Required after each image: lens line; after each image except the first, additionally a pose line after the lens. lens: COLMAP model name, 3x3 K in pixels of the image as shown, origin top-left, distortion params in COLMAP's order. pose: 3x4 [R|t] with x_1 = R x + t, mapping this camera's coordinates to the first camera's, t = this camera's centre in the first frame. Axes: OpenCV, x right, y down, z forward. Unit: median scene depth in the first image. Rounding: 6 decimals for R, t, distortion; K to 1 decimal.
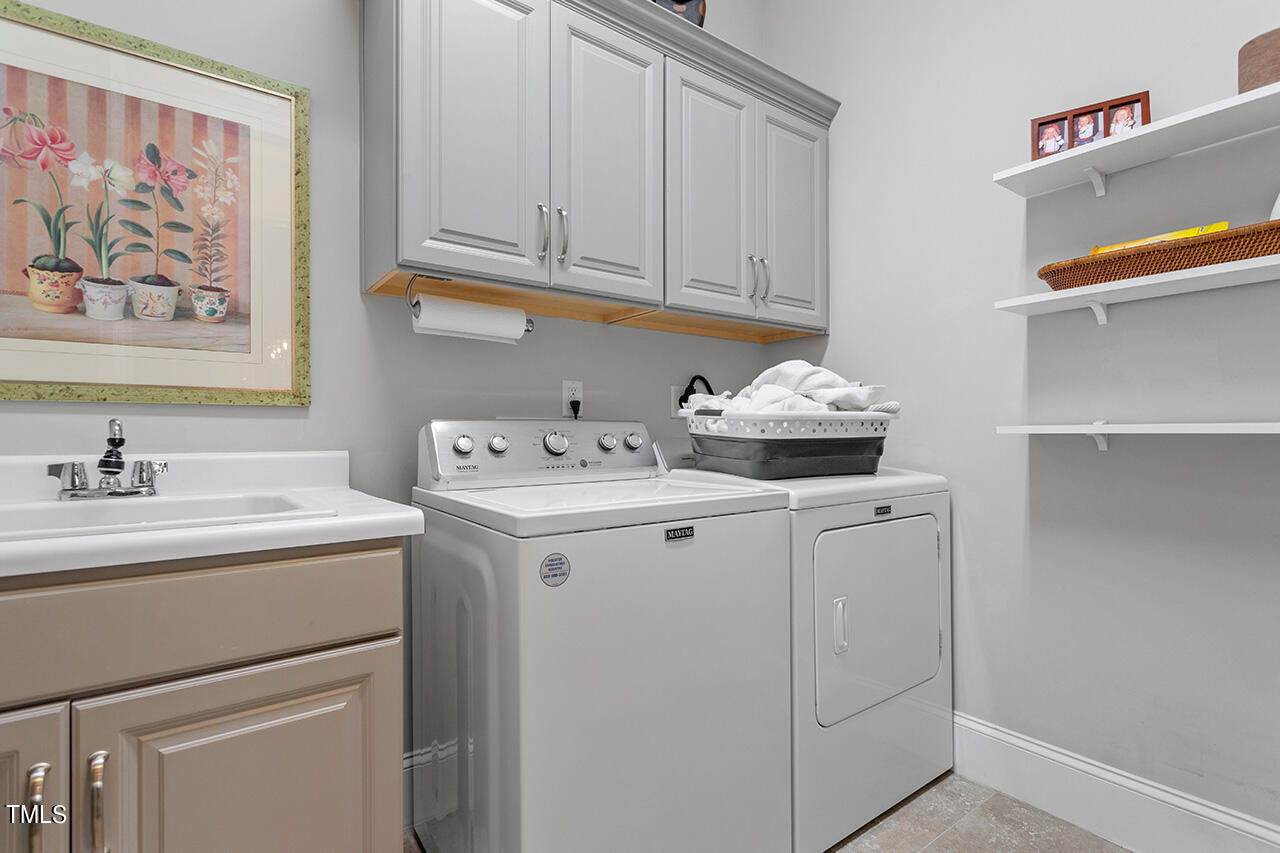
lens RADIAL K [[614.3, 0, 650.3], [0, 614.3, 428.9], [0, 0, 1]] dist [0.001437, 0.002418]
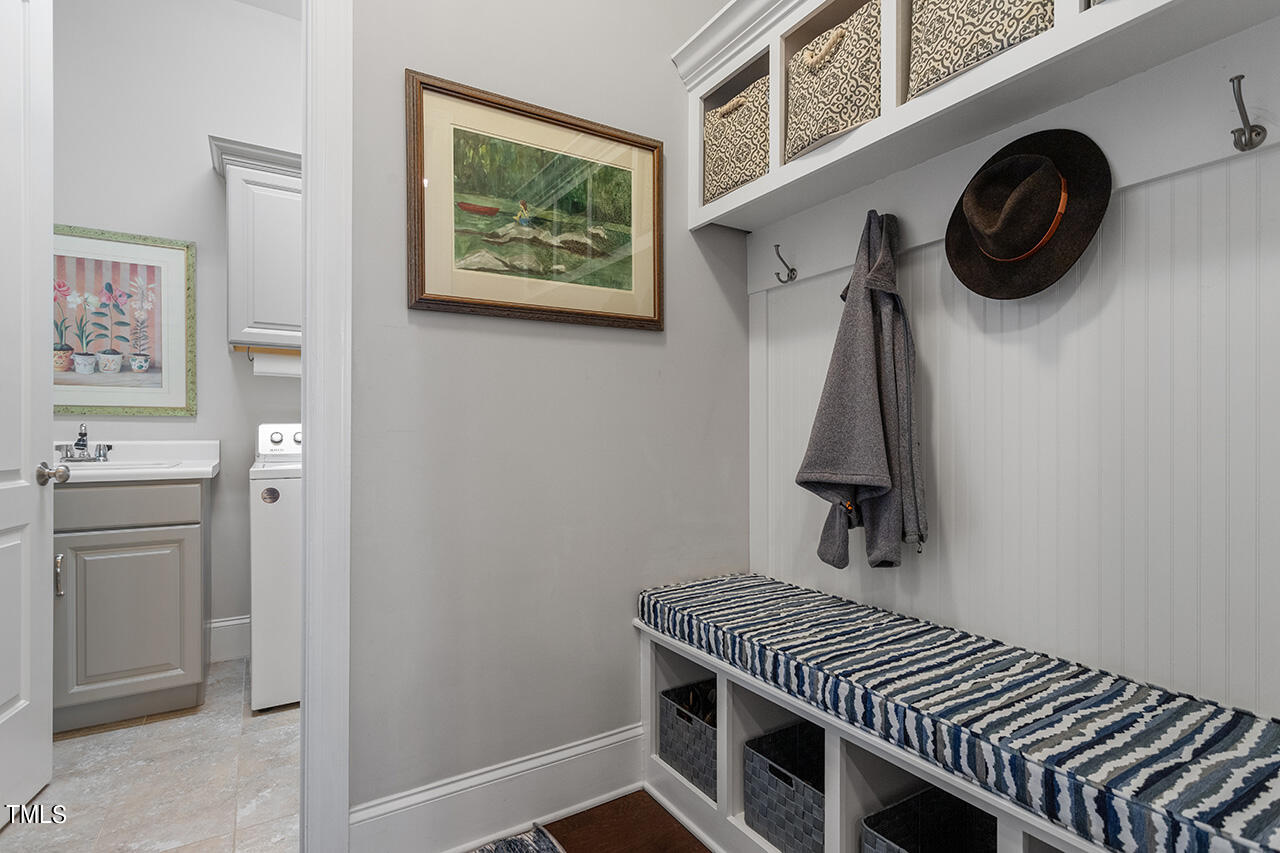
lens RADIAL K [[614.3, 0, 635.6], [0, 614.3, 431.7], [0, 0, 1]] dist [0.001437, 0.002418]
pose [[0.996319, 0.003731, -0.085645, 1.018514], [-0.002856, 0.999942, 0.010344, -0.013674], [0.085679, -0.010062, 0.996272, -0.801485]]
